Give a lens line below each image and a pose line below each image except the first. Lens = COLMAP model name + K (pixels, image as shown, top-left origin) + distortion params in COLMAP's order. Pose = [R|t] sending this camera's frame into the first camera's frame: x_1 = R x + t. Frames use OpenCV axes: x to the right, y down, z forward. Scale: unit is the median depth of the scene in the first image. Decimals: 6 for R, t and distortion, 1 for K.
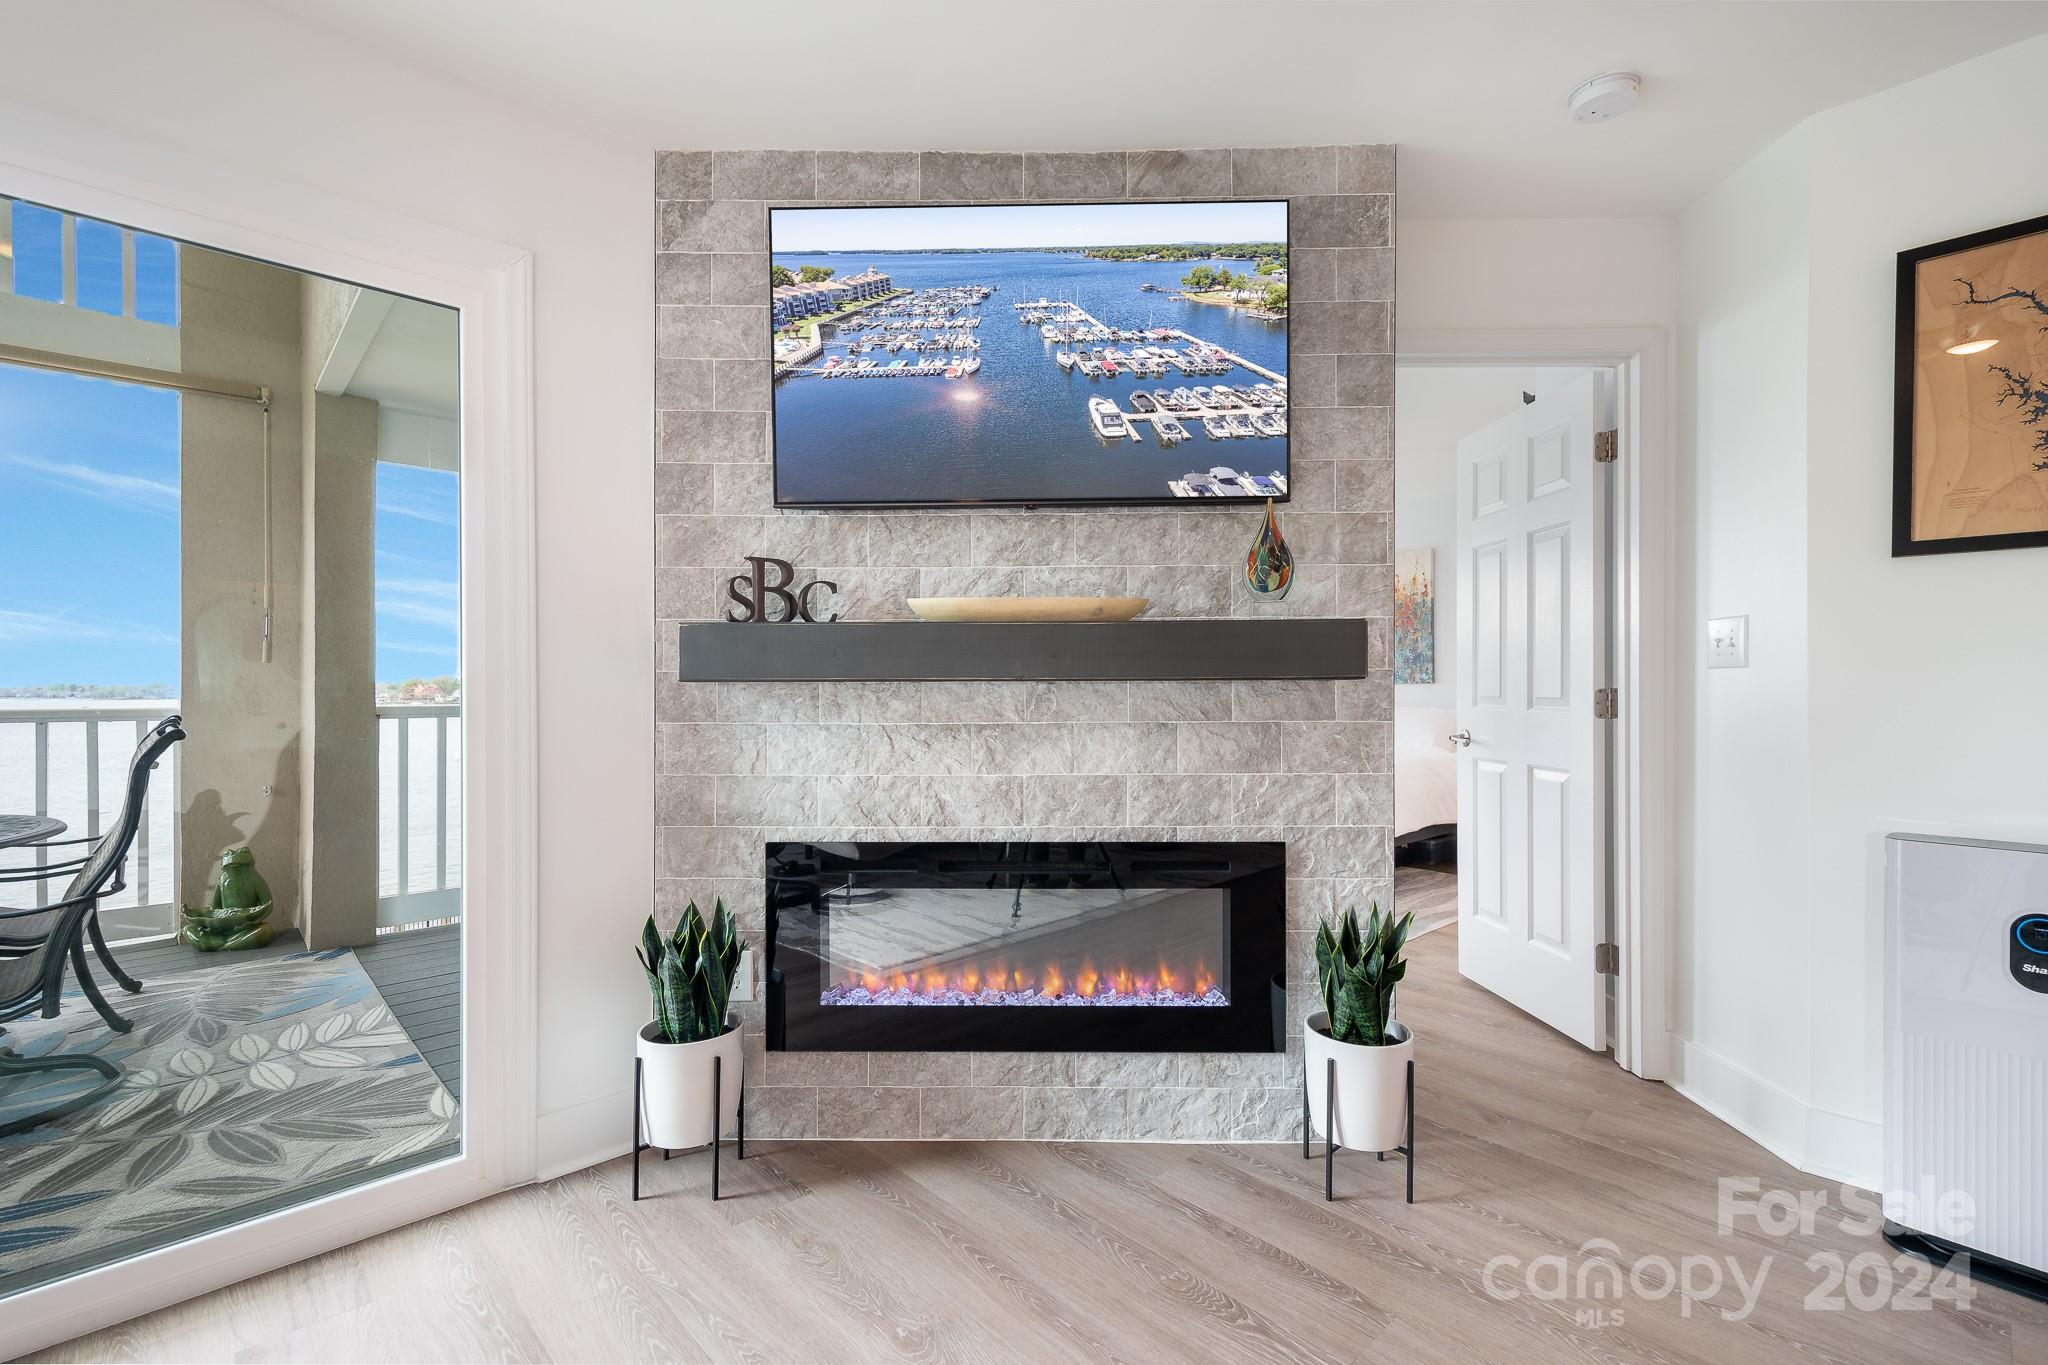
lens RADIAL K [[900.0, 0, 1032.9], [0, 900.0, 693.3], [0, 0, 1]] dist [0.000397, -0.001142]
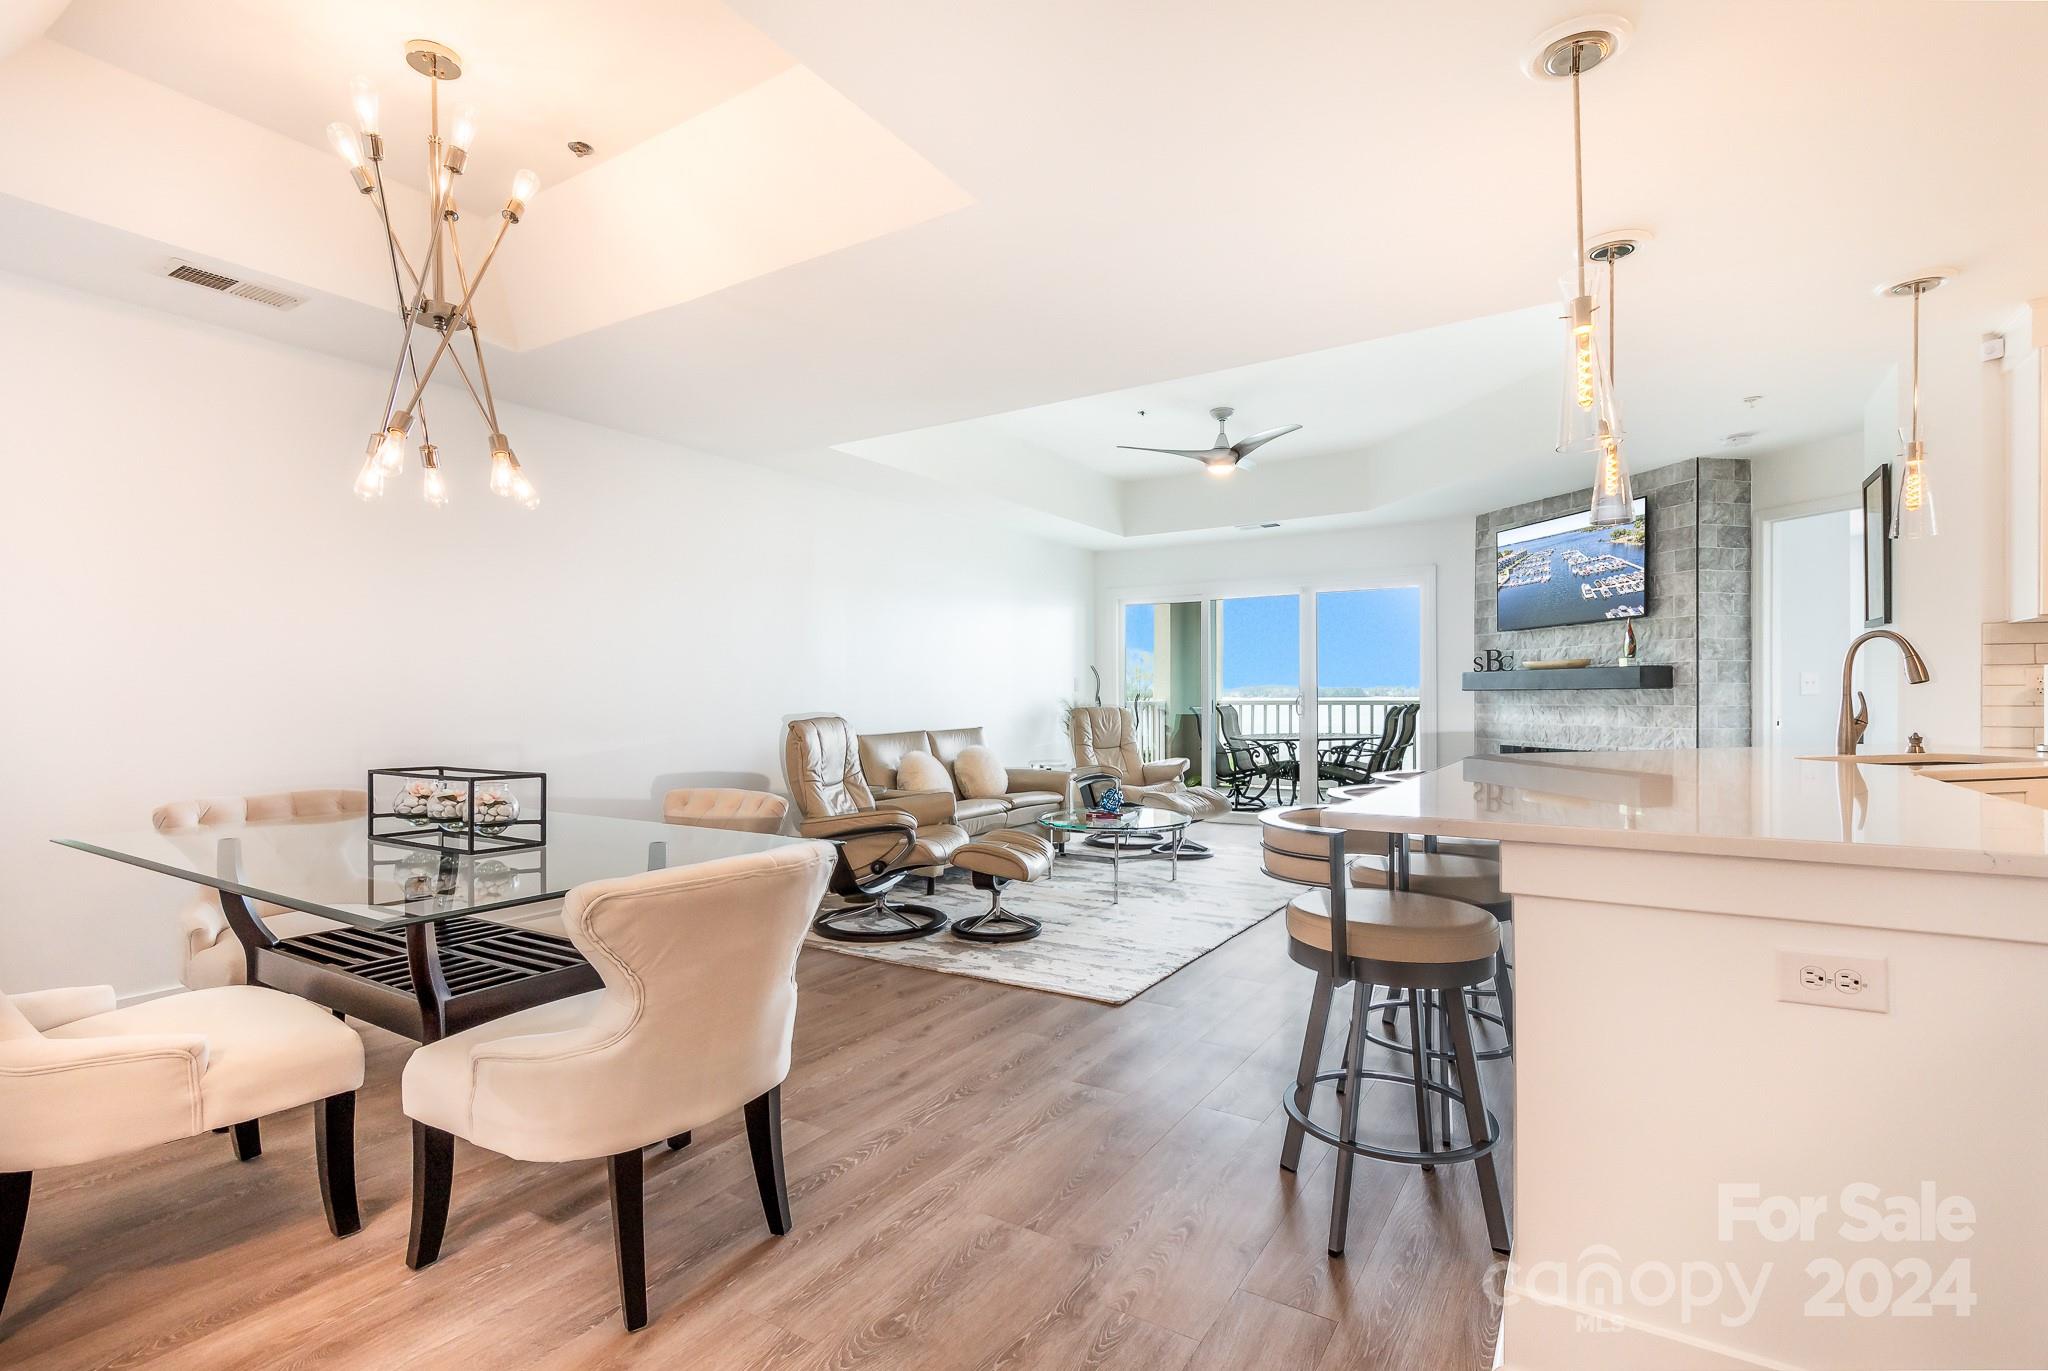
lens RADIAL K [[941.8, 0, 1046.1], [0, 941.8, 713.1], [0, 0, 1]] dist [-0.001595, -0.000200]
pose [[0.269091, 0.015300, -0.962993, 2.334771], [-0.004209, 0.999883, 0.014710, 0.021542], [0.963106, 0.000095, 0.269124, -1.290029]]
